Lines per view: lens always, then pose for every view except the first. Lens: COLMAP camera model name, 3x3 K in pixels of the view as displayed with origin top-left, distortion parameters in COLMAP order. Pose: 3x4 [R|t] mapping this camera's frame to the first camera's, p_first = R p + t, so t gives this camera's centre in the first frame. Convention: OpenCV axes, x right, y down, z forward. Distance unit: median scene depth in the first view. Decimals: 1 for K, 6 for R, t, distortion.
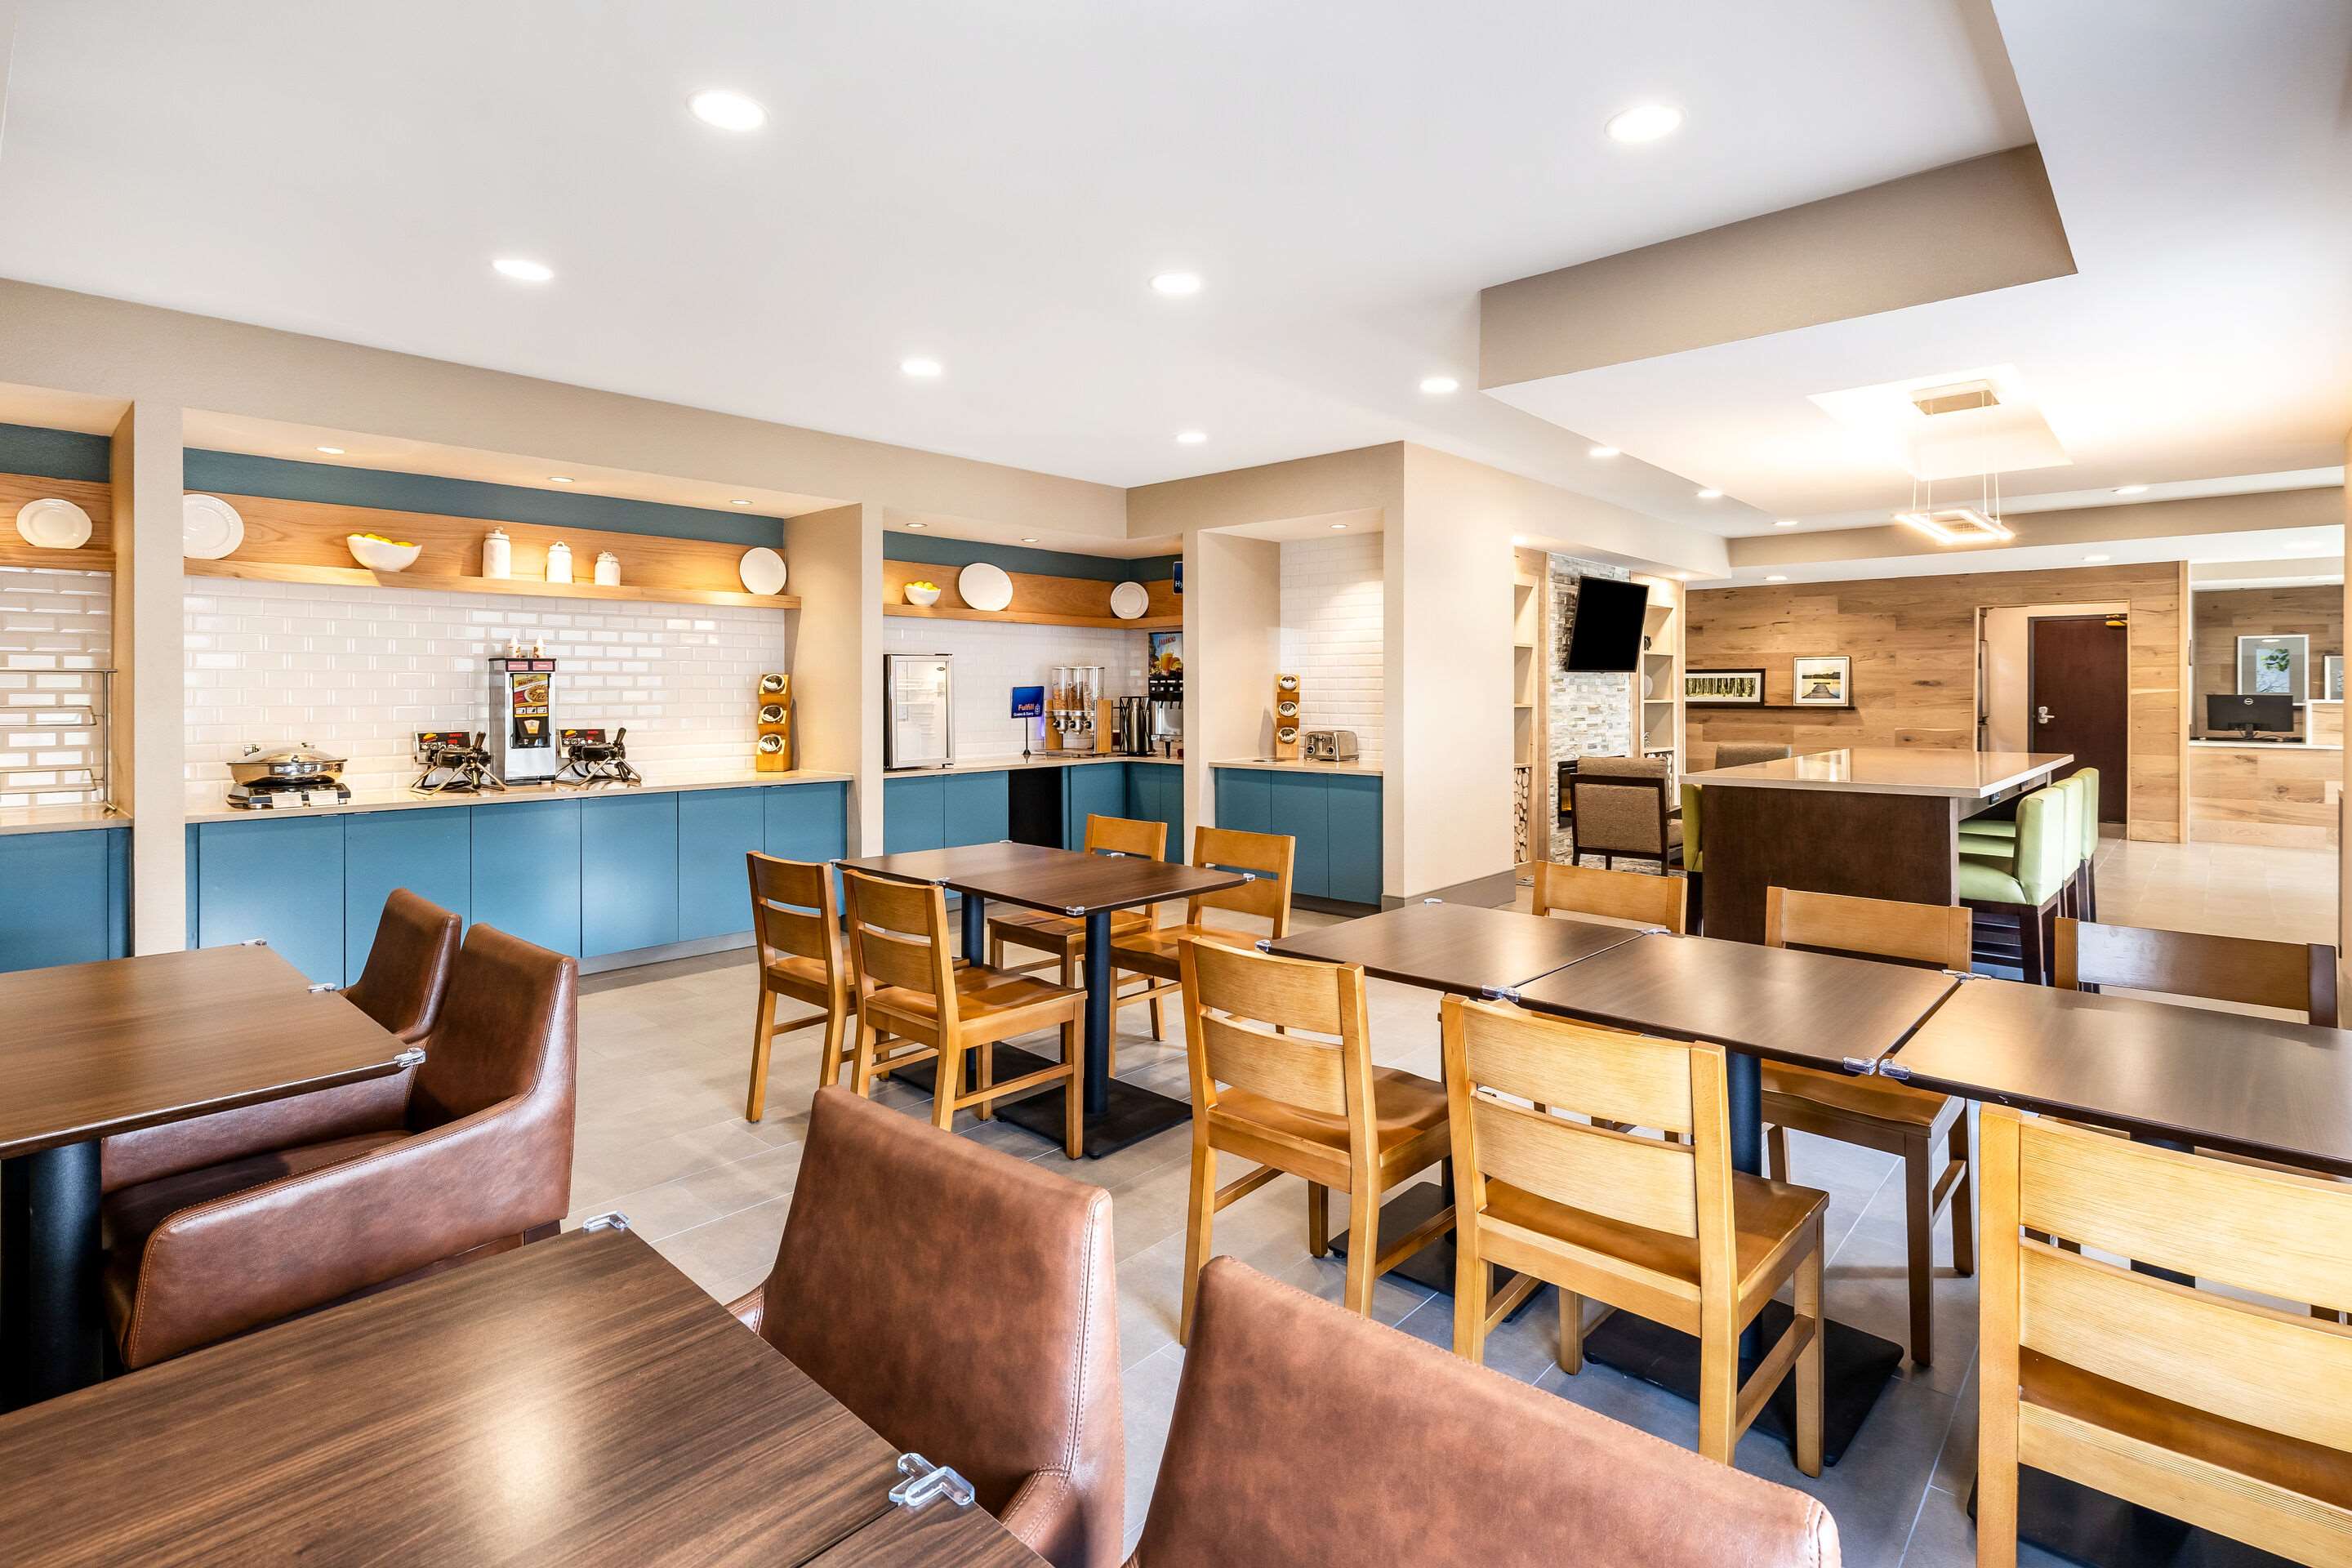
lens RADIAL K [[1119.6, 0, 1175.7], [0, 1119.6, 692.8], [0, 0, 1]] dist [-0.000301, 0.000137]
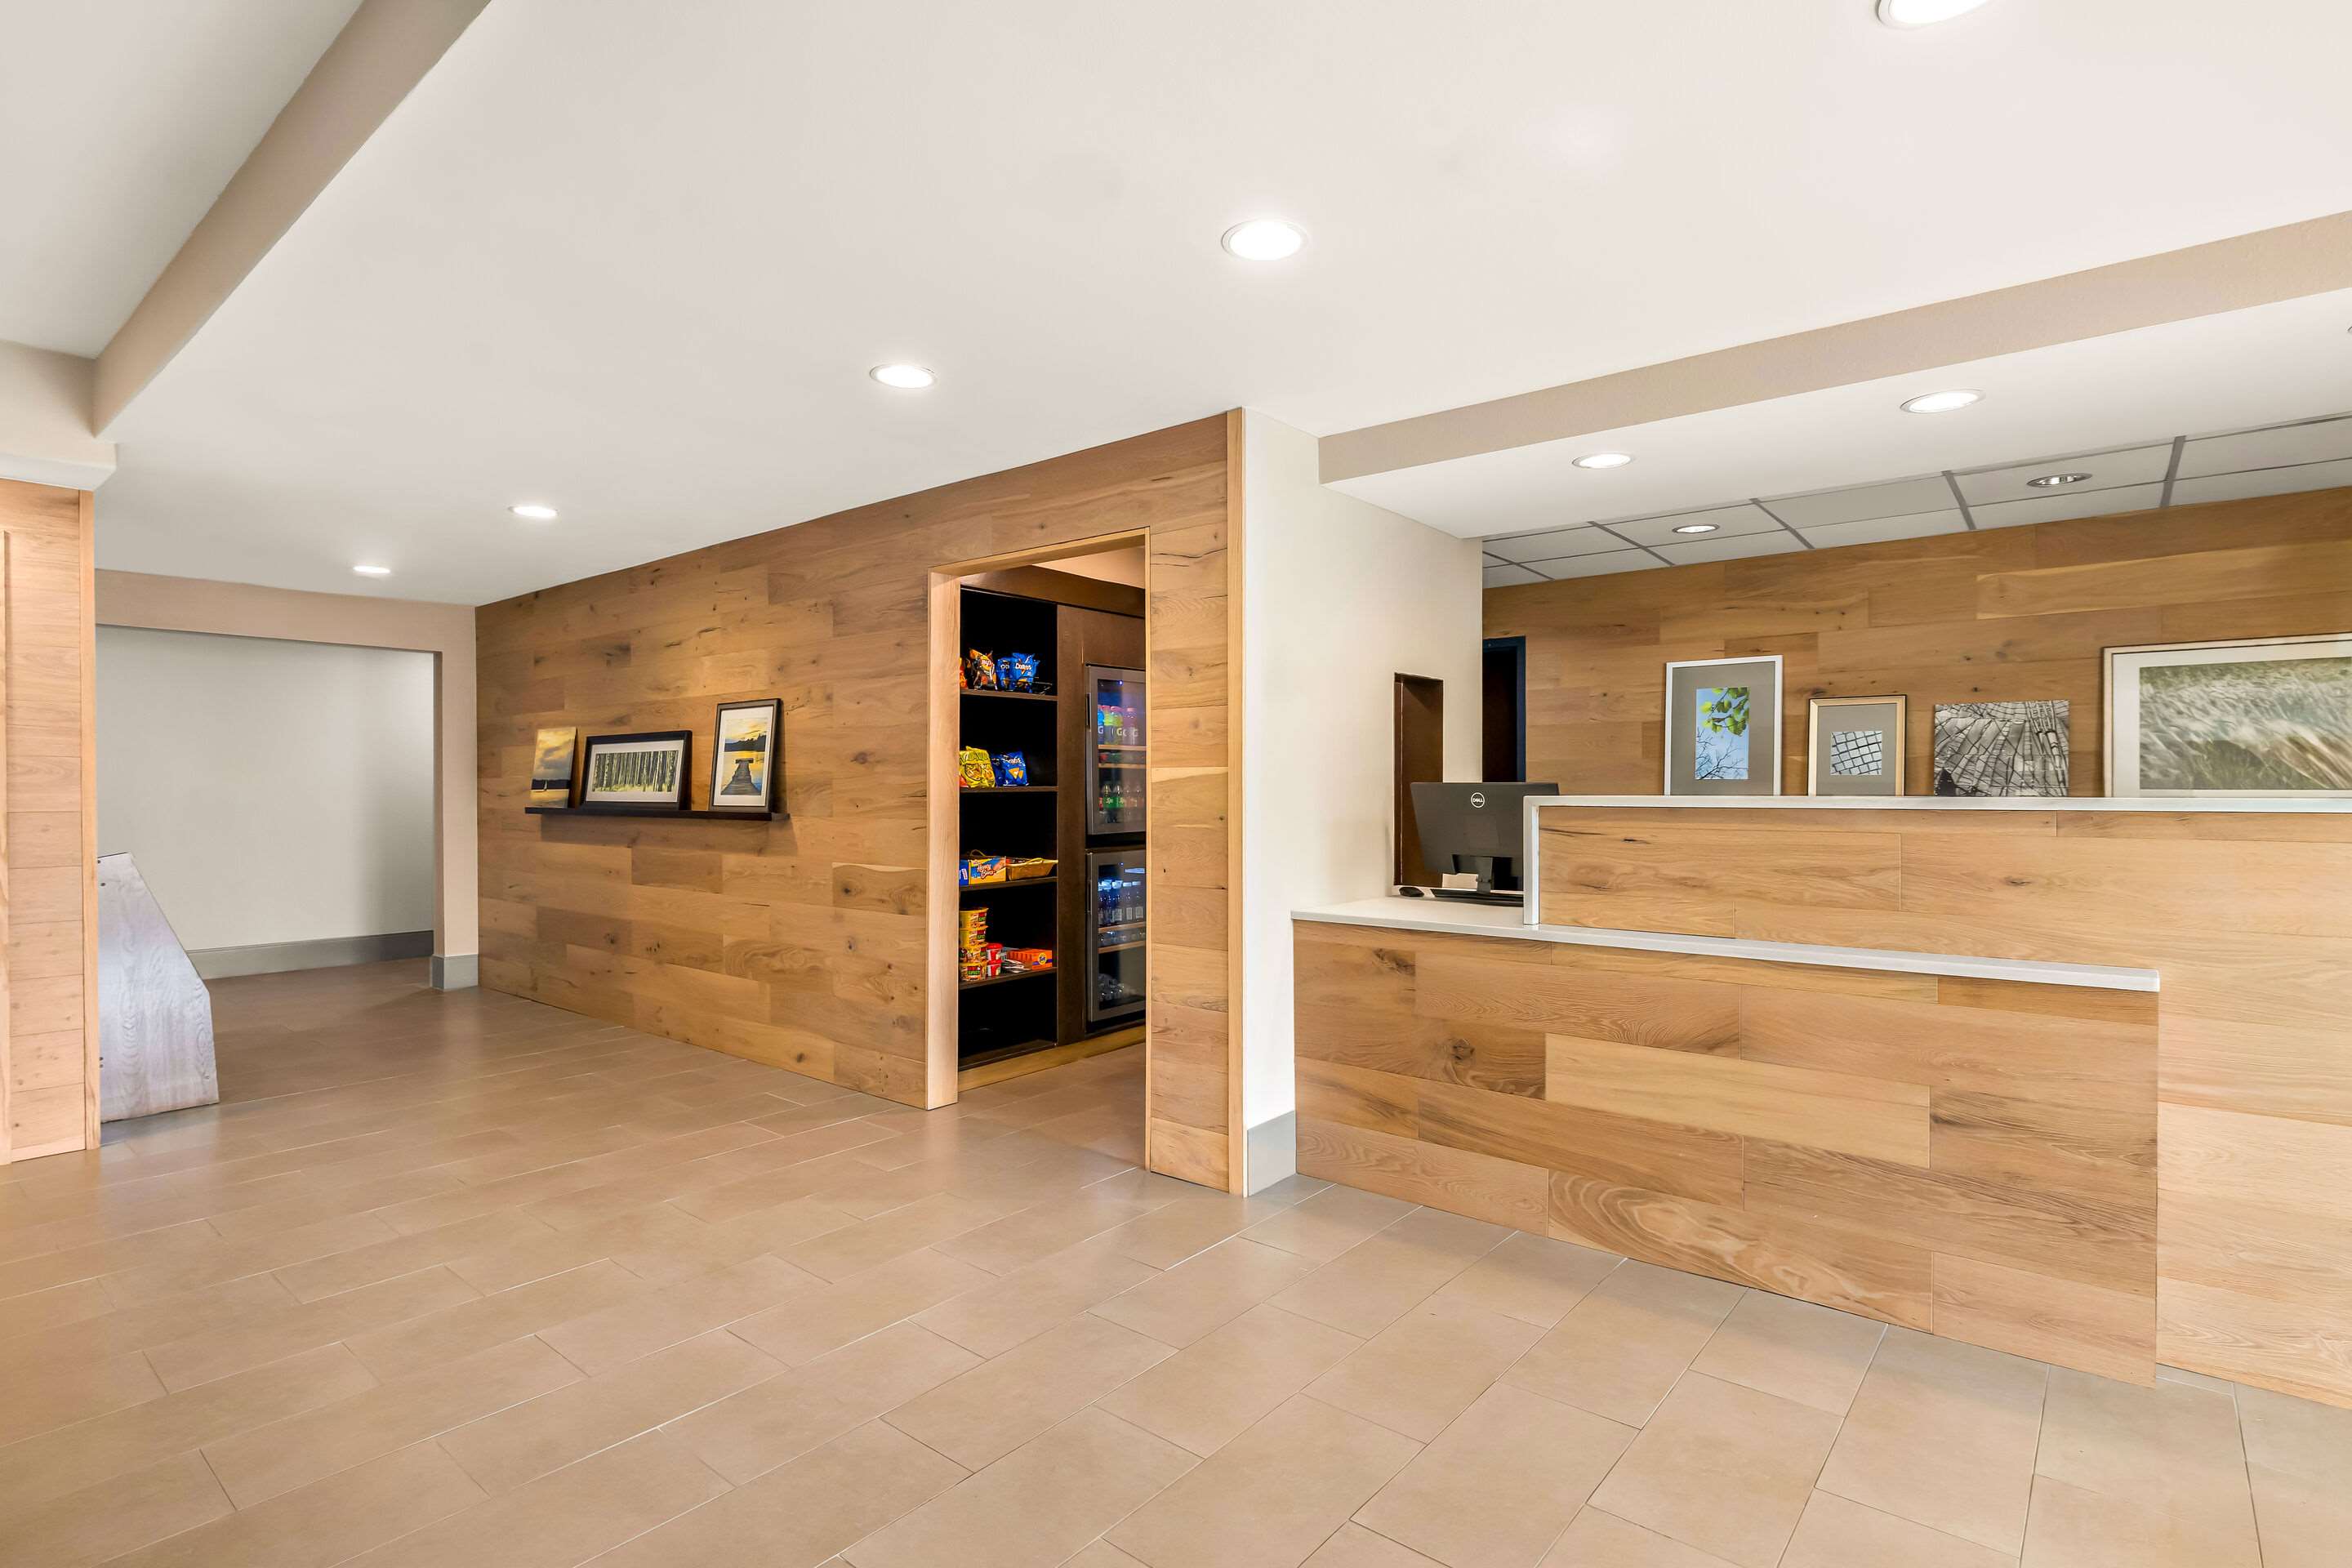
lens RADIAL K [[1140.9, 0, 1176.0], [0, 1140.9, 784.0], [0, 0, 1]] dist [0.000205, 0.000212]
pose [[0.998341, -0.001773, 0.057544, 0.738368], [0.001992, 0.999991, -0.003741, 0.003092], [-0.057536, 0.003850, 0.998336, 0.544244]]
